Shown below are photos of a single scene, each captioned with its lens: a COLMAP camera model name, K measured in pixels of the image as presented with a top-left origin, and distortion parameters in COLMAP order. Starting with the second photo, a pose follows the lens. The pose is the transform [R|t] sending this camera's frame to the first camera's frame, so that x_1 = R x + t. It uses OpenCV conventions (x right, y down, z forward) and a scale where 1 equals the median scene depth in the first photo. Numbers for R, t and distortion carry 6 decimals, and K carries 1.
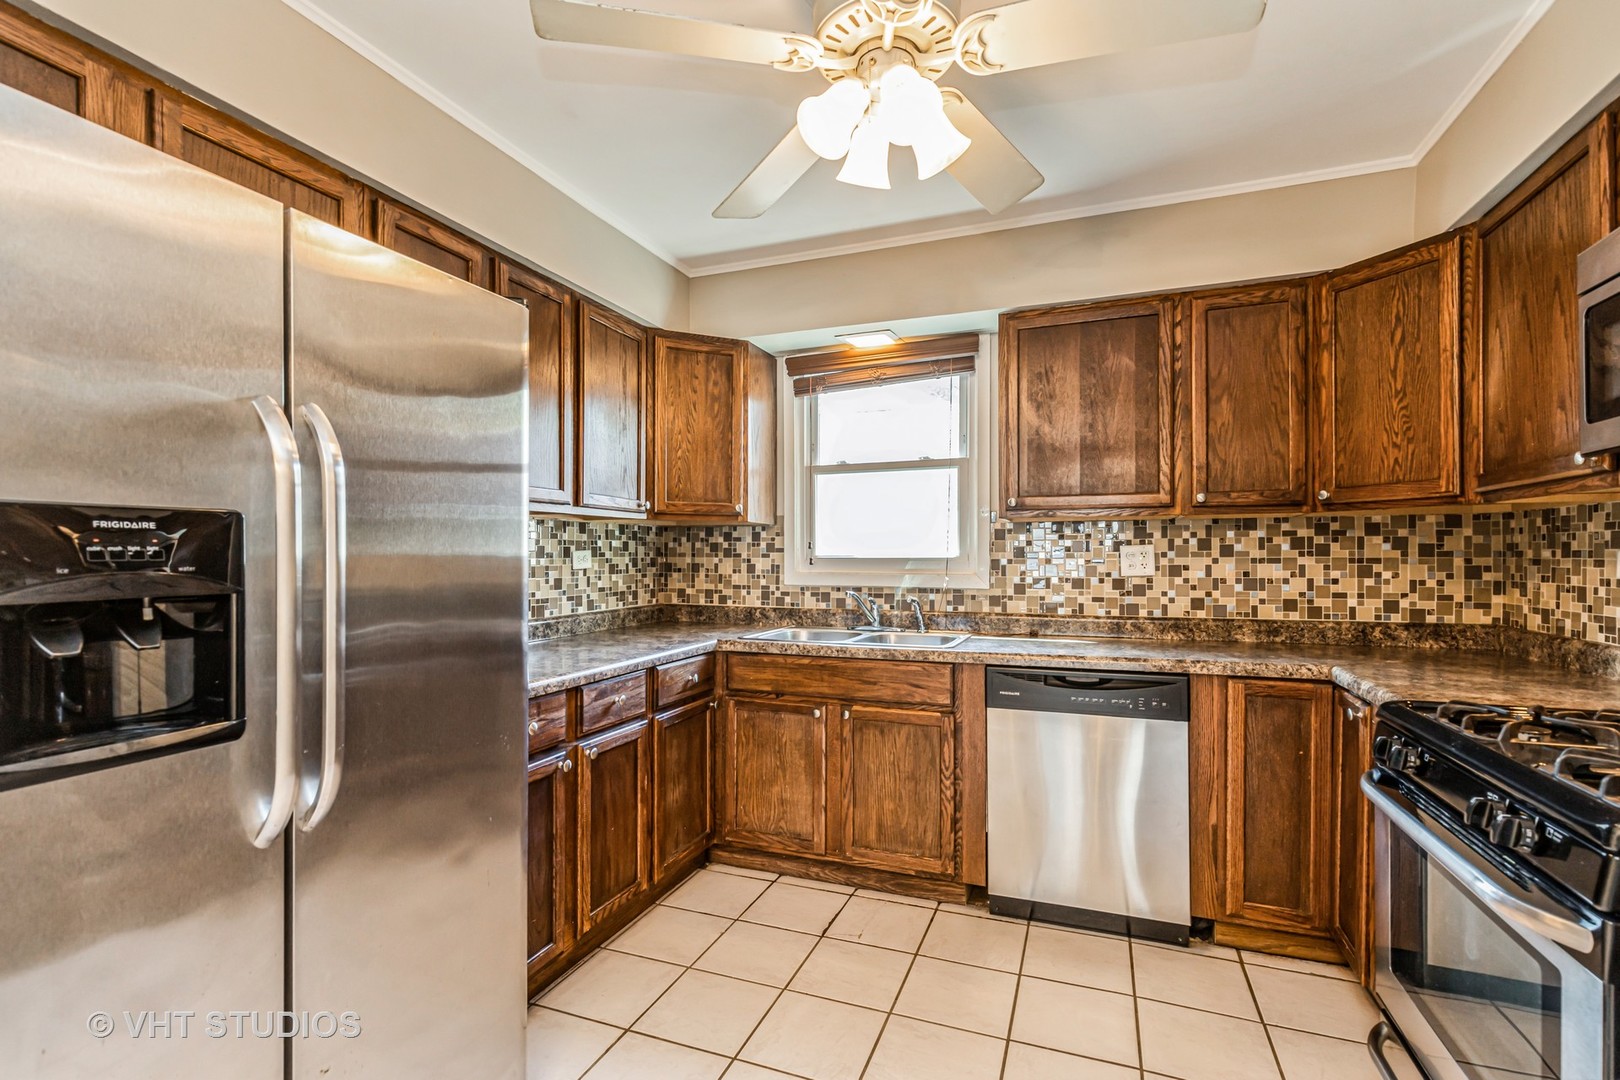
lens RADIAL K [[727.1, 0, 815.6], [0, 727.1, 544.3], [0, 0, 1]] dist [0.000796, 0.000377]
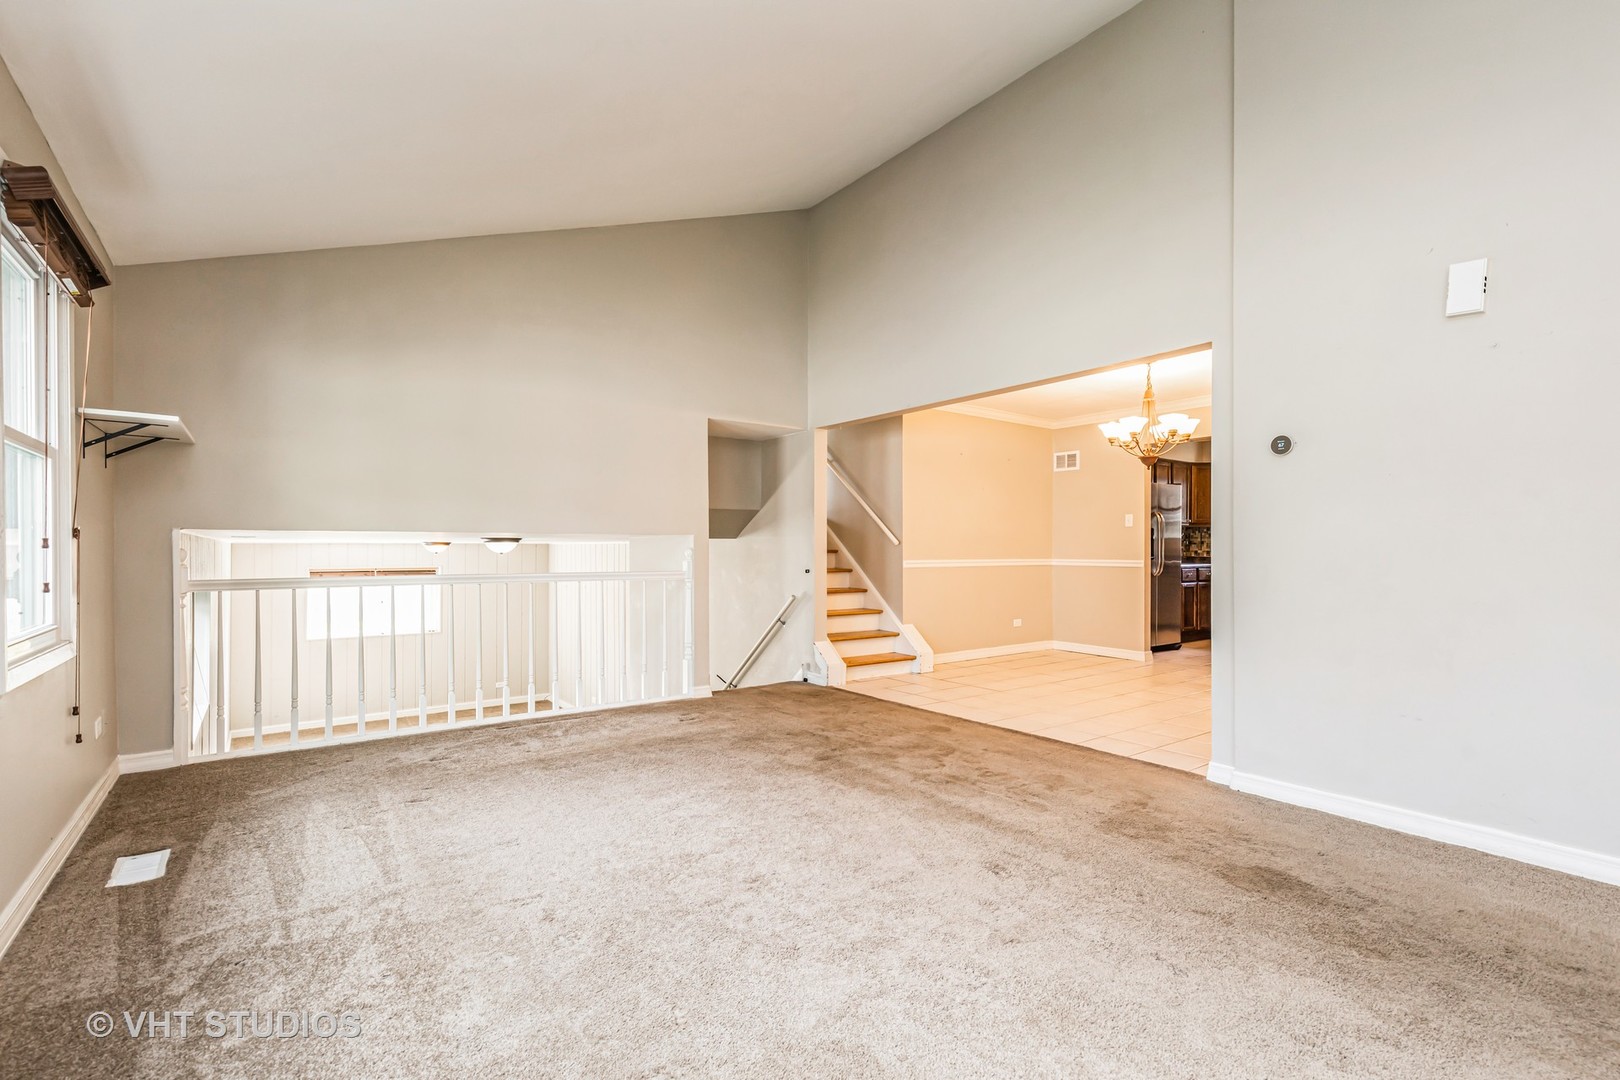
lens RADIAL K [[727.1, 0, 815.6], [0, 727.1, 544.3], [0, 0, 1]] dist [0.000796, 0.000377]
pose [[0.843801, 0.001799, -0.536653, 0.081061], [0.000799, 0.999989, 0.004609, 0.030145], [0.536656, -0.004318, 0.843790, -2.358525]]
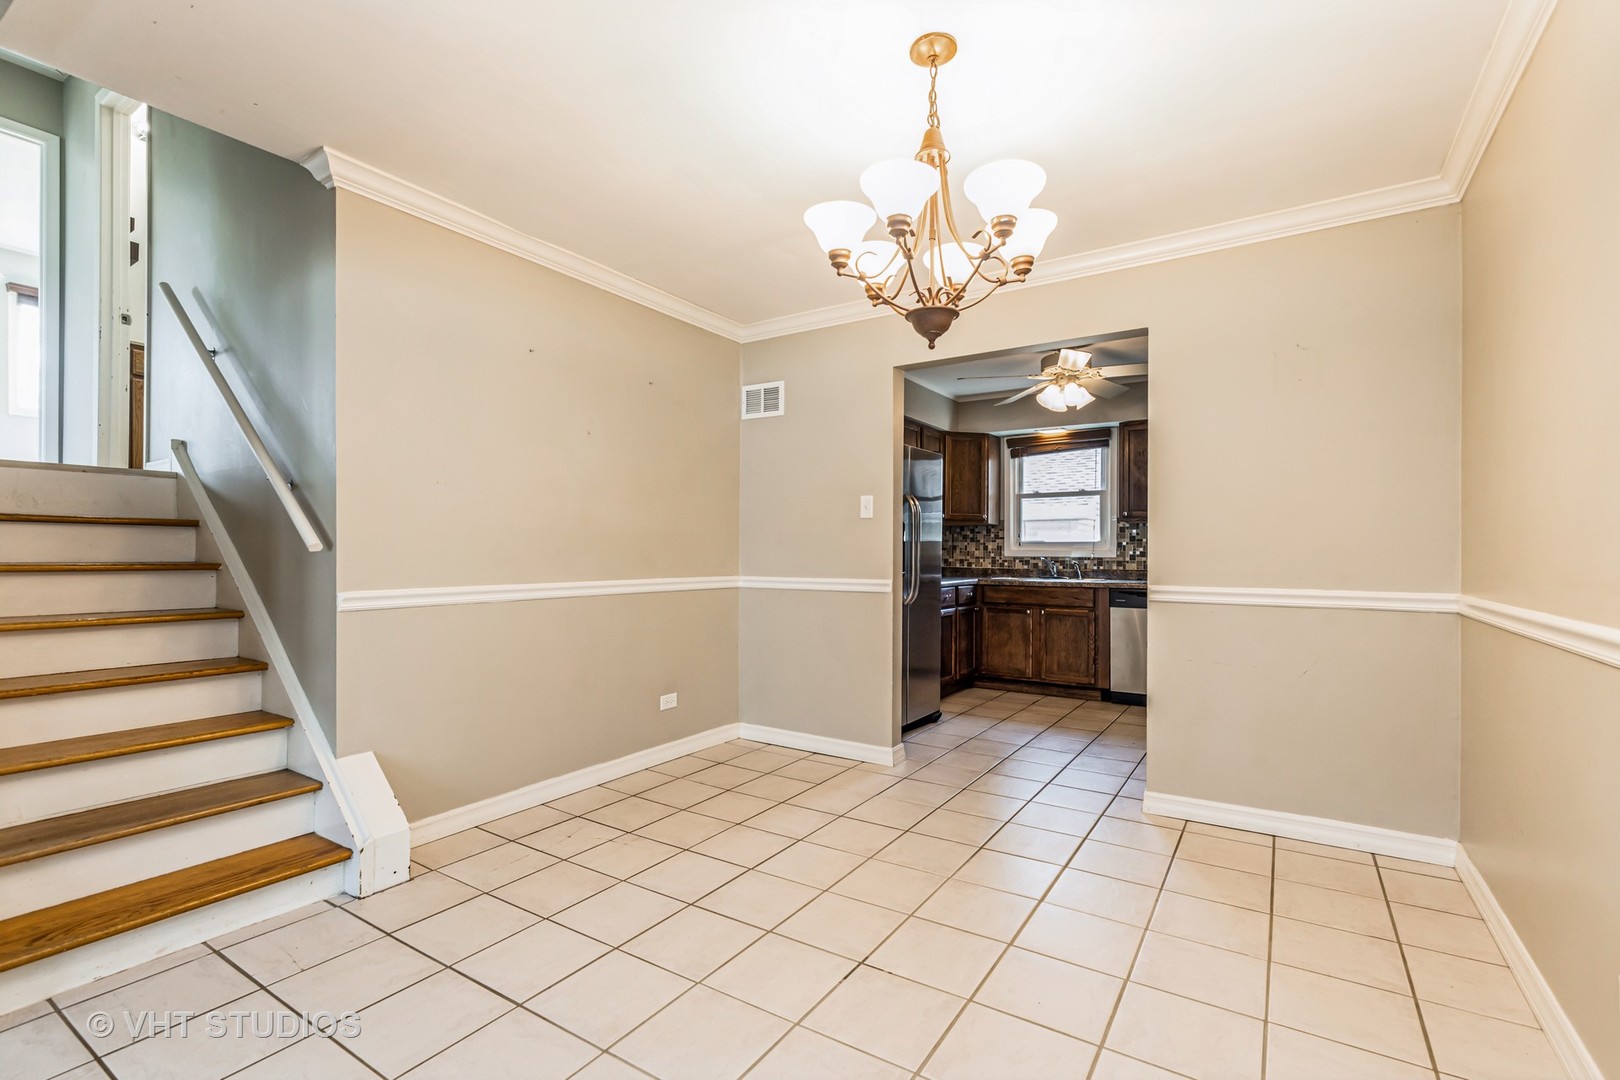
lens RADIAL K [[727.1, 0, 815.6], [0, 727.1, 544.3], [0, 0, 1]] dist [0.000796, 0.000377]
pose [[0.978046, 0.004570, -0.208337, -0.147397], [-0.004979, 0.999987, -0.001440, 0.033212], [0.208328, 0.002446, 0.978056, -1.099979]]
